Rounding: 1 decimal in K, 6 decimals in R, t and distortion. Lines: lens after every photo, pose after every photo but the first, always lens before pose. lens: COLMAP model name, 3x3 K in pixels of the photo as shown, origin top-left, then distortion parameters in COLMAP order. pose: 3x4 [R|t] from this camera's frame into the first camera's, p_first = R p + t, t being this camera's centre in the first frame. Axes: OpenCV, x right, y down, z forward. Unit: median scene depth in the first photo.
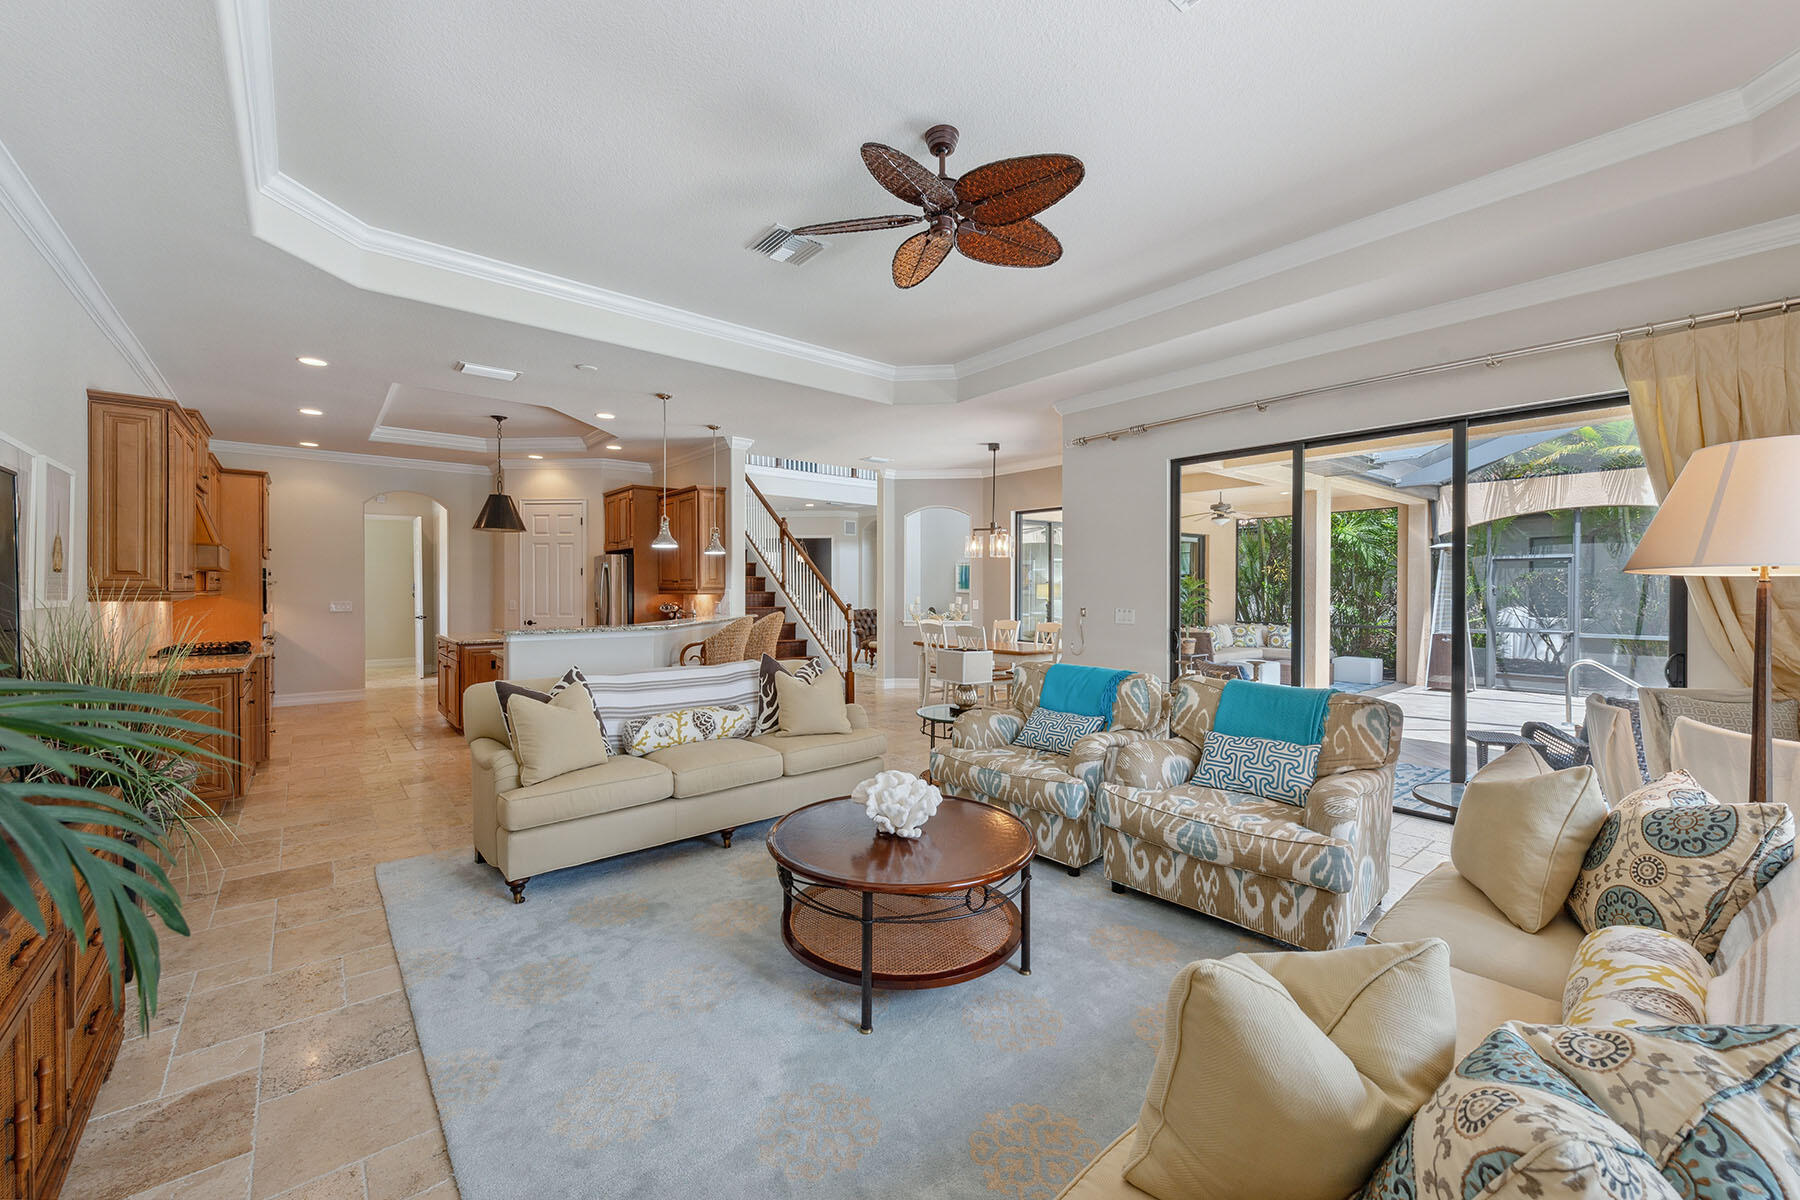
lens RADIAL K [[706.2, 0, 900.0], [0, 706.2, 600.0], [0, 0, 1]] dist [0.013446, -0.003718]
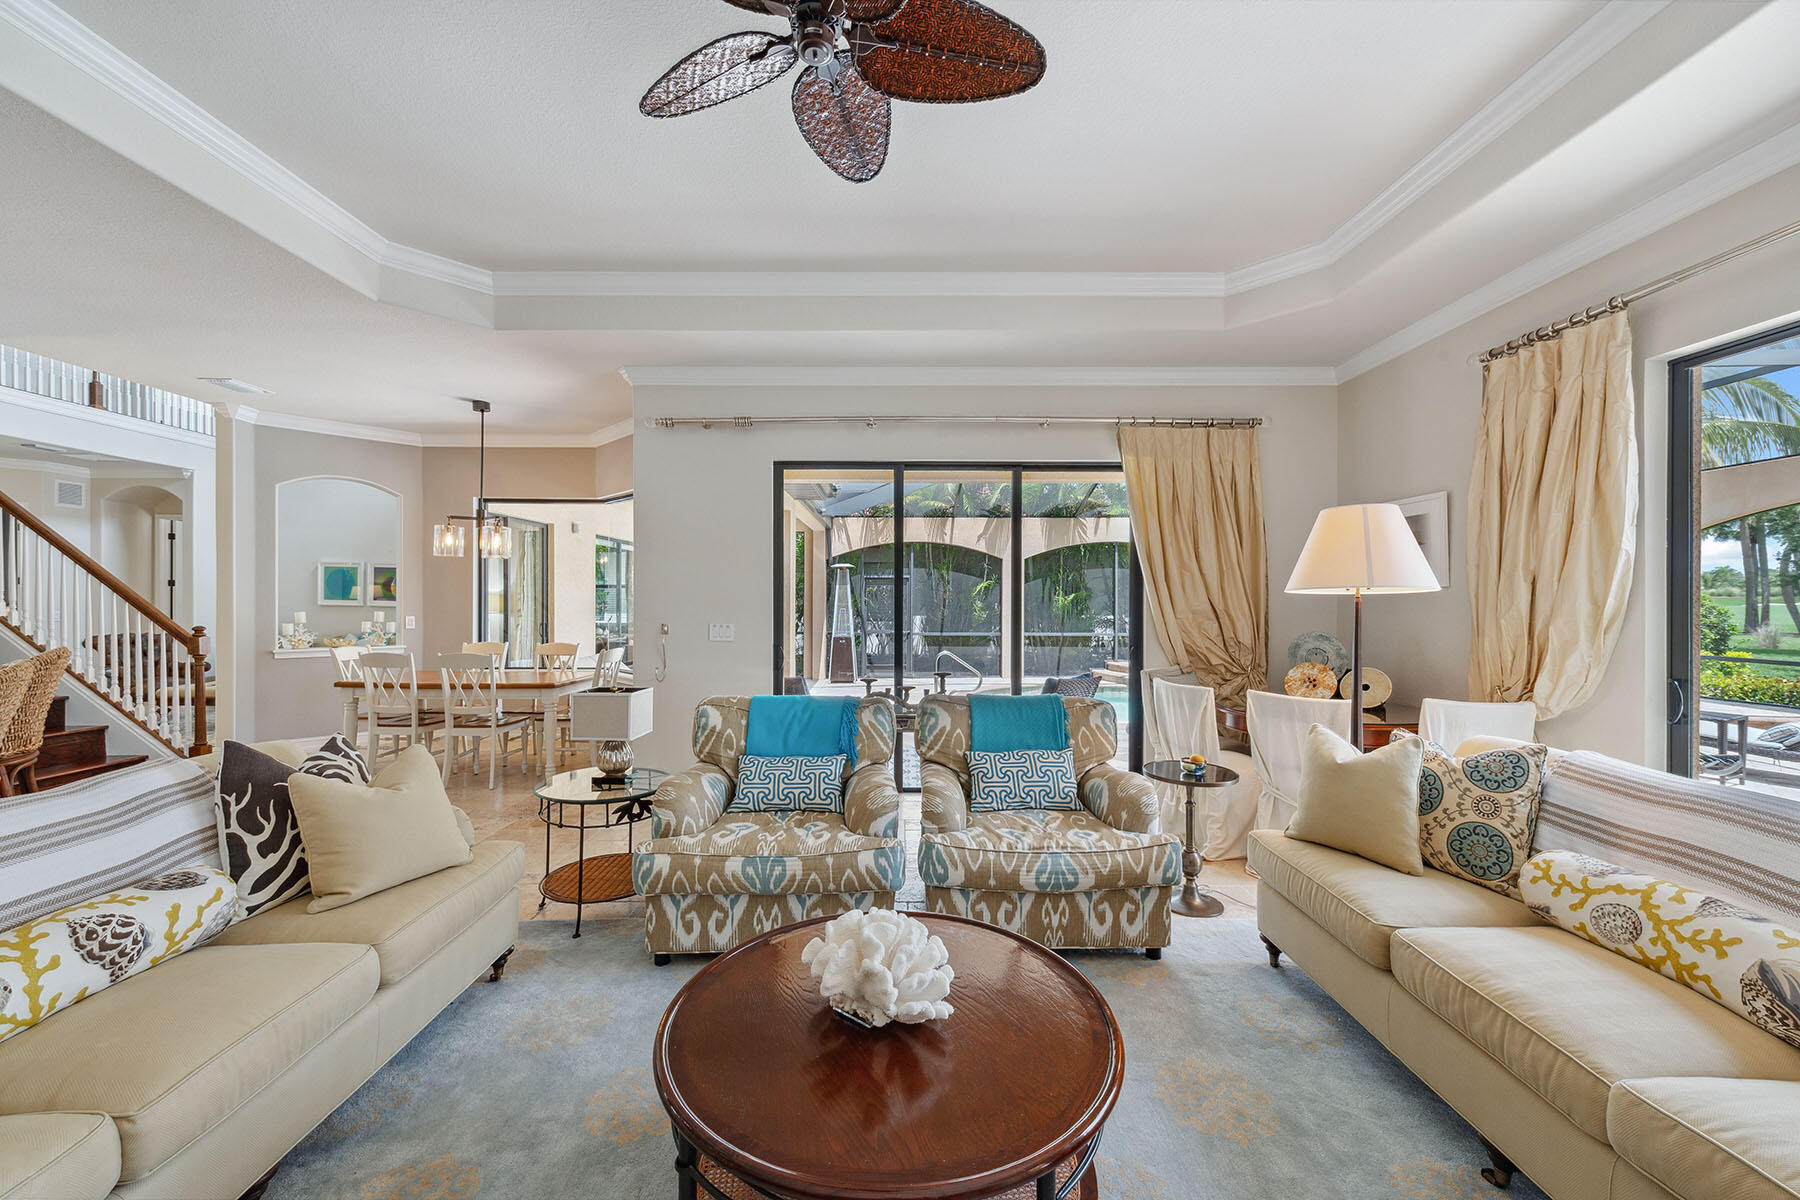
lens RADIAL K [[695.7, 0, 892.5], [0, 695.7, 606.4], [0, 0, 1]] dist [0.015609, -0.005834]
pose [[0.640537, -0.006087, 0.767903, -0.274805], [0.010910, 0.999940, -0.001174, -0.007458], [-0.767850, 0.009130, 0.640565, 0.380916]]
